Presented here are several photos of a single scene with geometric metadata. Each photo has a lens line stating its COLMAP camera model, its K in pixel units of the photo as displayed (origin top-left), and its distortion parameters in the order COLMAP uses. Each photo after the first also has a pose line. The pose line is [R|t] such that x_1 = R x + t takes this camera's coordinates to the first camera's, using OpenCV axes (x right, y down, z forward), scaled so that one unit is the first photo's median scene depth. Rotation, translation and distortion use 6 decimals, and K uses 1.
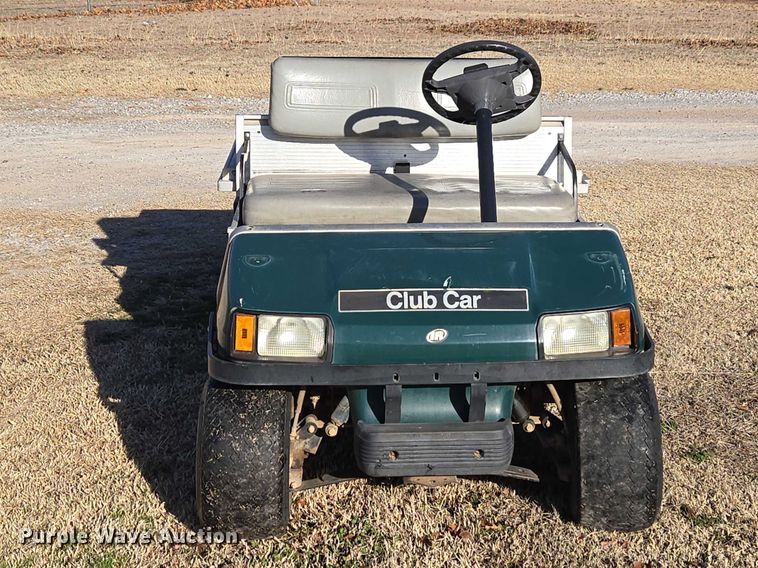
lens RADIAL K [[1258.8, 0, 379.0], [0, 1258.8, 284.0], [0, 0, 1]] dist [-0.004805, -0.008868]
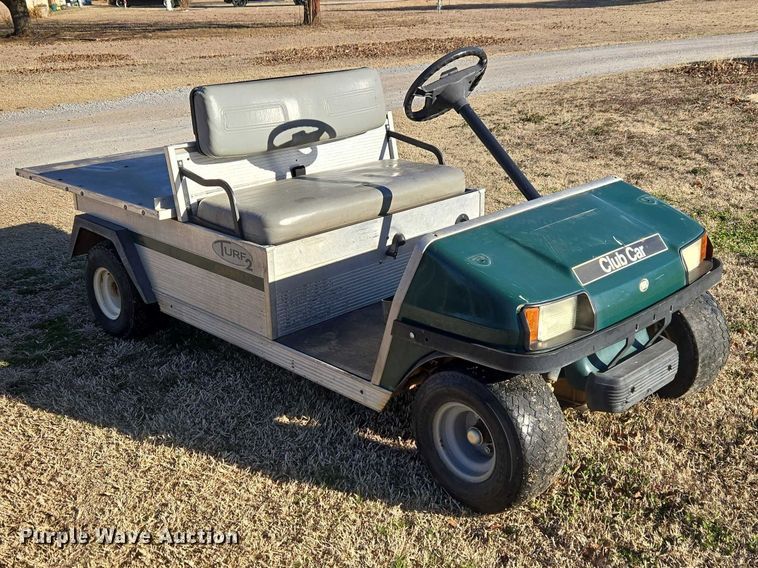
lens RADIAL K [[838.8, 0, 376.5], [0, 838.8, 269.4], [0, 0, 1]] dist [0.014095, 0.006040]
pose [[0.758518, -0.233448, 0.608401, -0.441061], [0.204446, 0.971743, 0.117973, -0.083951], [-0.618750, 0.034900, 0.784812, 0.360395]]
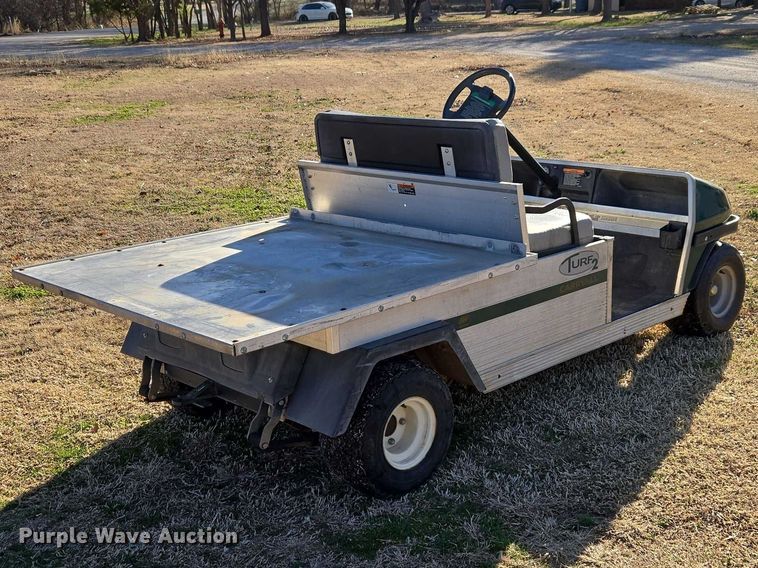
lens RADIAL K [[1045.8, 0, 379.0], [0, 1045.8, 284.0], [0, 0, 1]] dist [0.108218, -0.000803]
pose [[-0.636827, -0.182851, 0.749011, -0.681126], [0.234407, 0.879568, 0.414021, -0.441218], [-0.734510, 0.439234, -0.517271, 1.583353]]
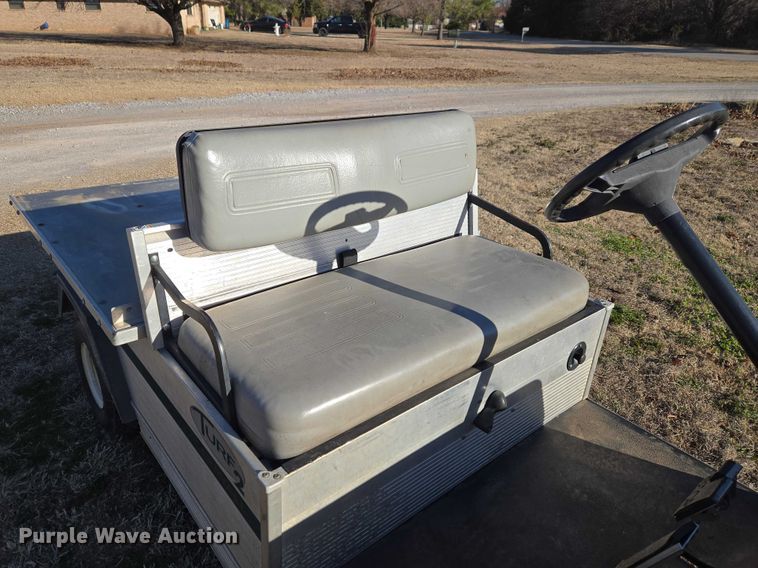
lens RADIAL K [[534.3, 0, 362.6], [0, 534.3, 268.2], [0, 0, 1]] dist [0.007588, -0.000287]
pose [[0.812239, -0.215474, 0.542069, -0.169897], [0.121704, 0.971422, 0.203782, -0.161085], [-0.570488, -0.099548, 0.815251, 0.741990]]
